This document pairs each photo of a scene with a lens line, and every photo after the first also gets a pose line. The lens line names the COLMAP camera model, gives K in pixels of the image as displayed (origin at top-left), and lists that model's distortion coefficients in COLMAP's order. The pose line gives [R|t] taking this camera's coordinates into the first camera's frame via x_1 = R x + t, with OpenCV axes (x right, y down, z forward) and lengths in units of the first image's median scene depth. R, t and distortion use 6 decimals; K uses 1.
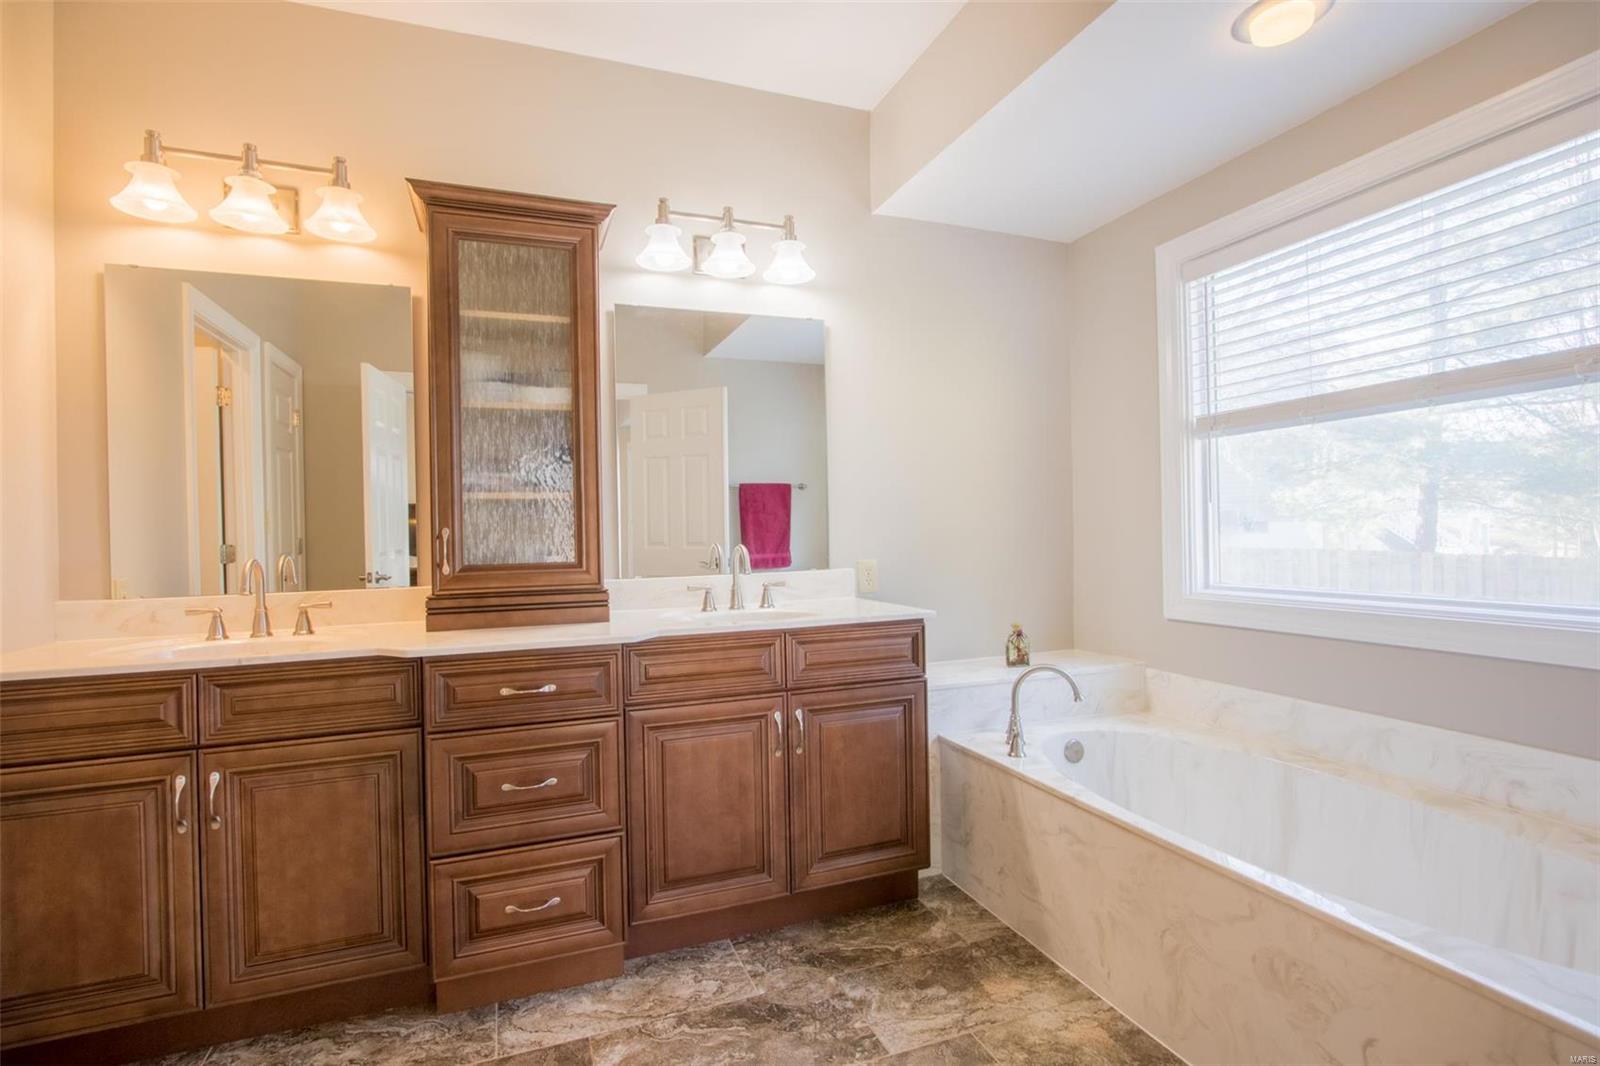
lens RADIAL K [[746.0, 0, 774.5], [0, 746.0, 527.3], [0, 0, 1]] dist [-0.009437, 0.001139]
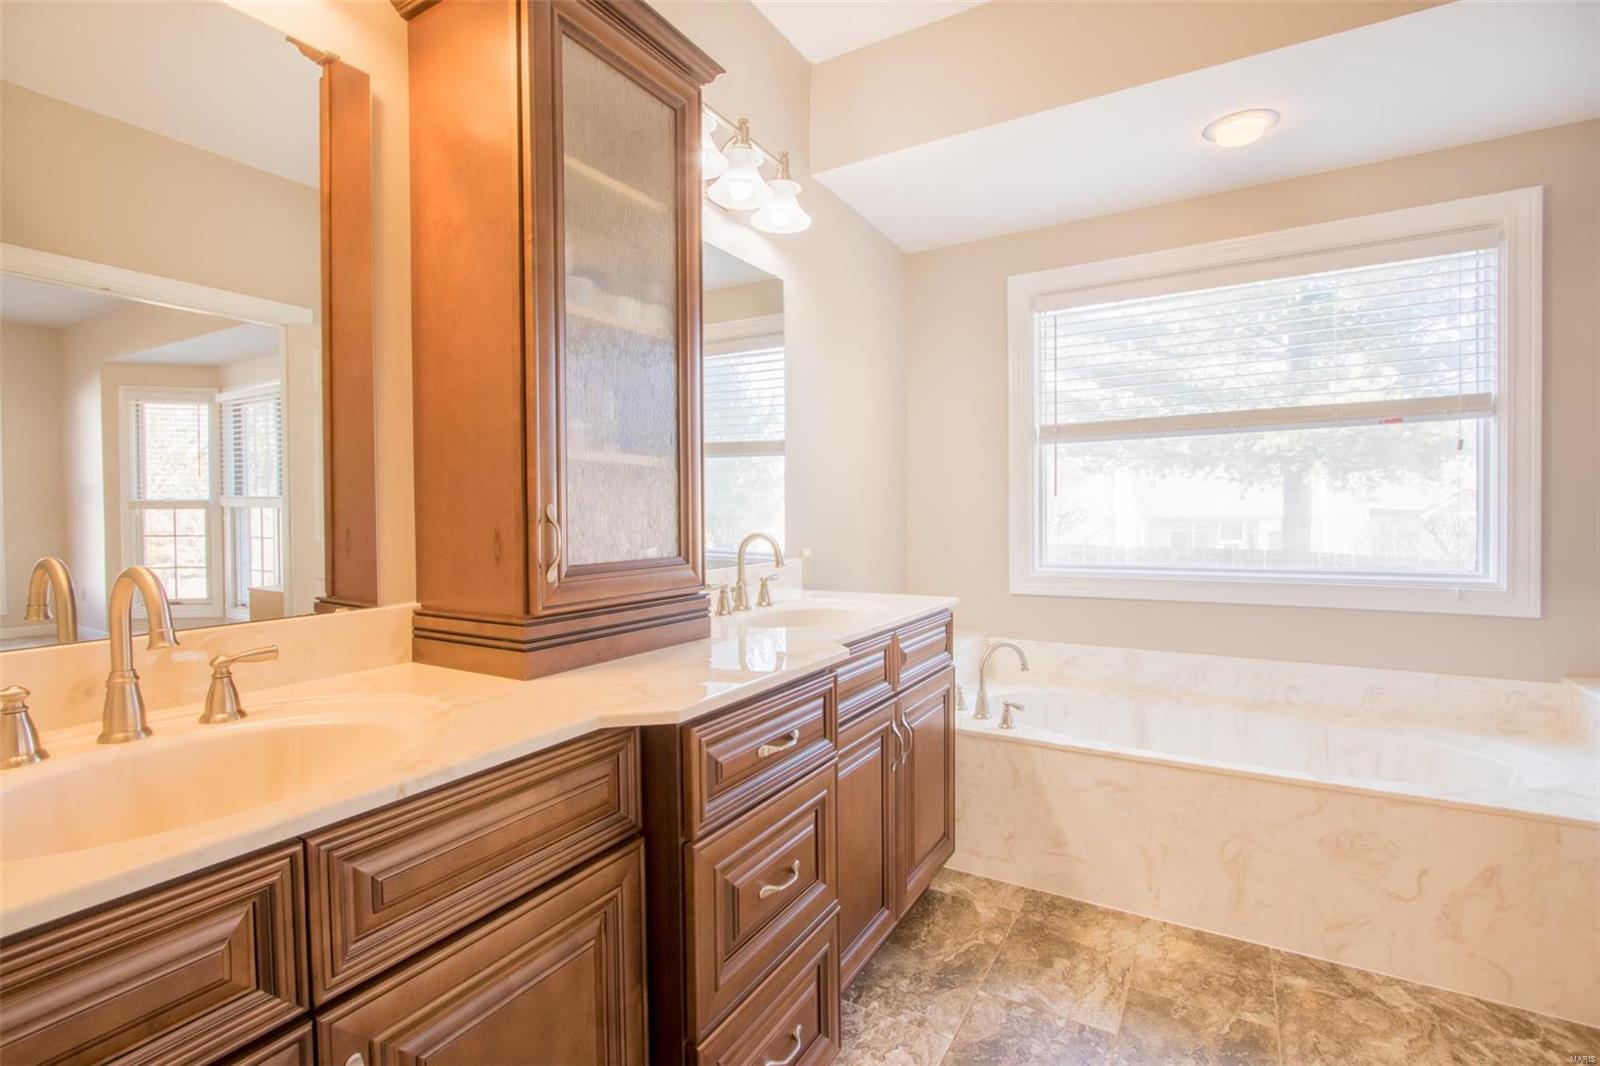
lens RADIAL K [[746.0, 0, 768.6], [0, 746.0, 532.5], [0, 0, 1]] dist [-0.009437, 0.001139]
pose [[0.781655, -0.002261, 0.623707, -0.682907], [-0.009218, 0.999842, 0.015177, 0.012772], [-0.623643, -0.017612, 0.781511, 0.421717]]
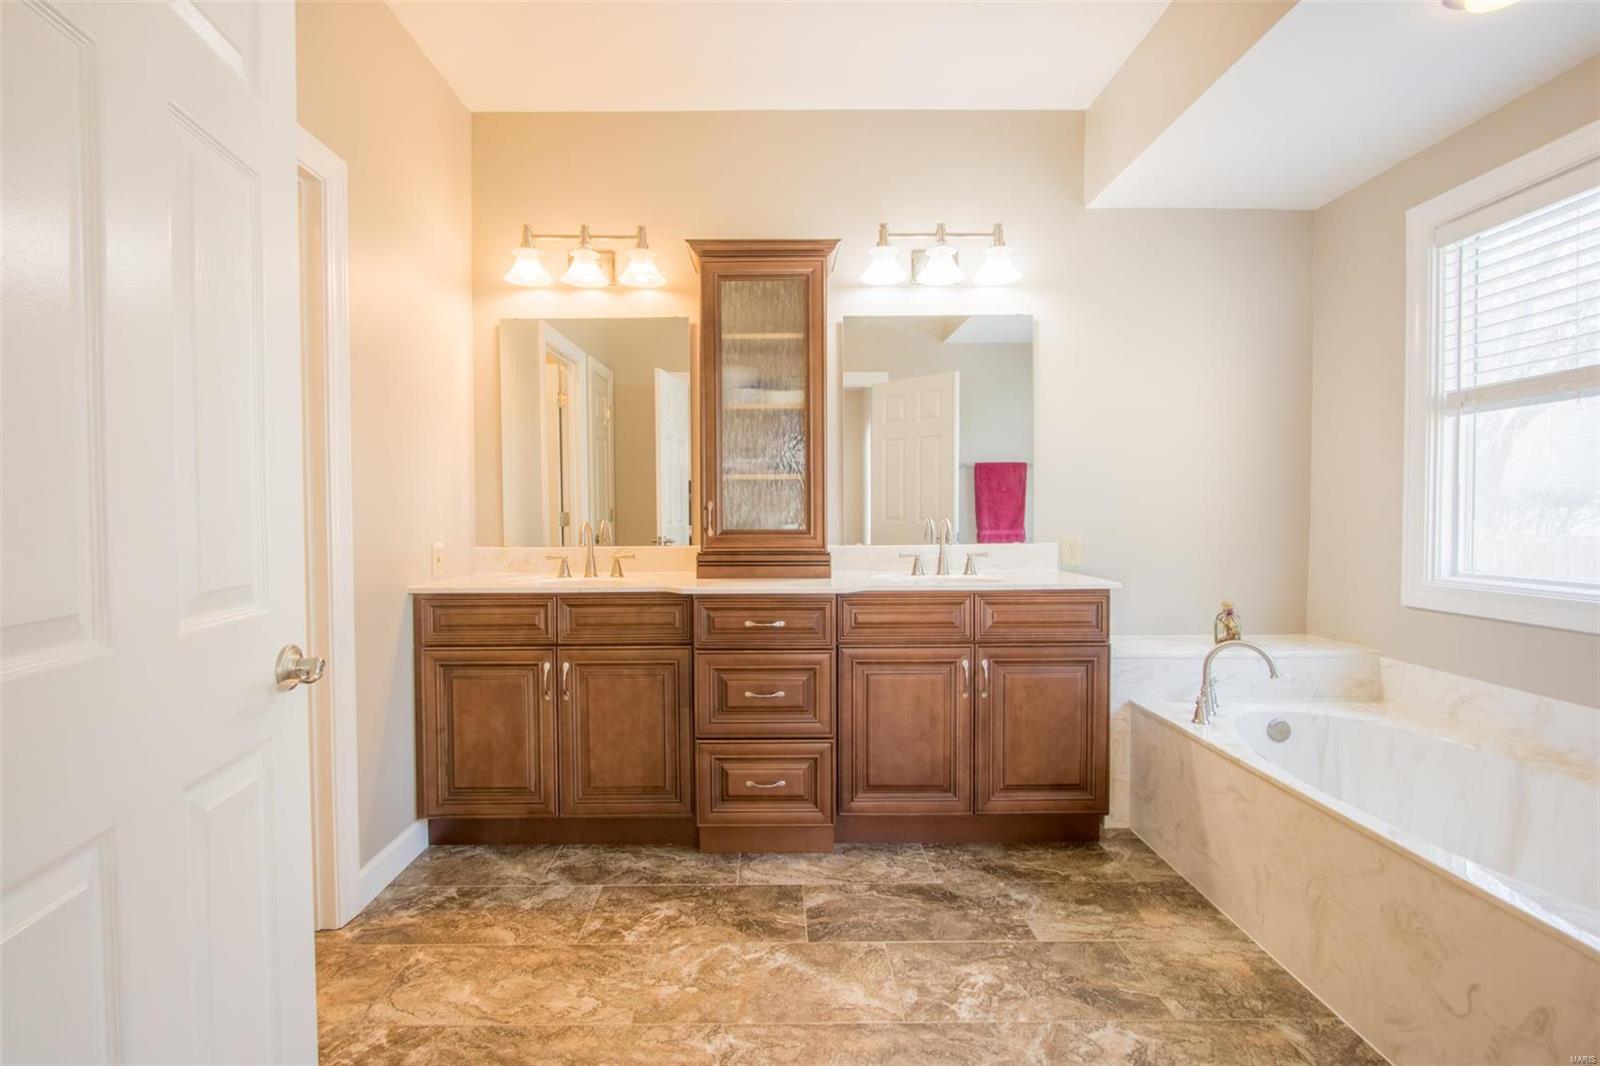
lens RADIAL K [[746.0, 0, 772.6], [0, 746.0, 529.3], [0, 0, 1]] dist [-0.009437, 0.001139]
pose [[0.939440, 0.024630, -0.341827, 0.119768], [-0.012778, 0.999238, 0.036881, 0.000276], [0.342475, -0.030279, 0.939039, -0.216027]]
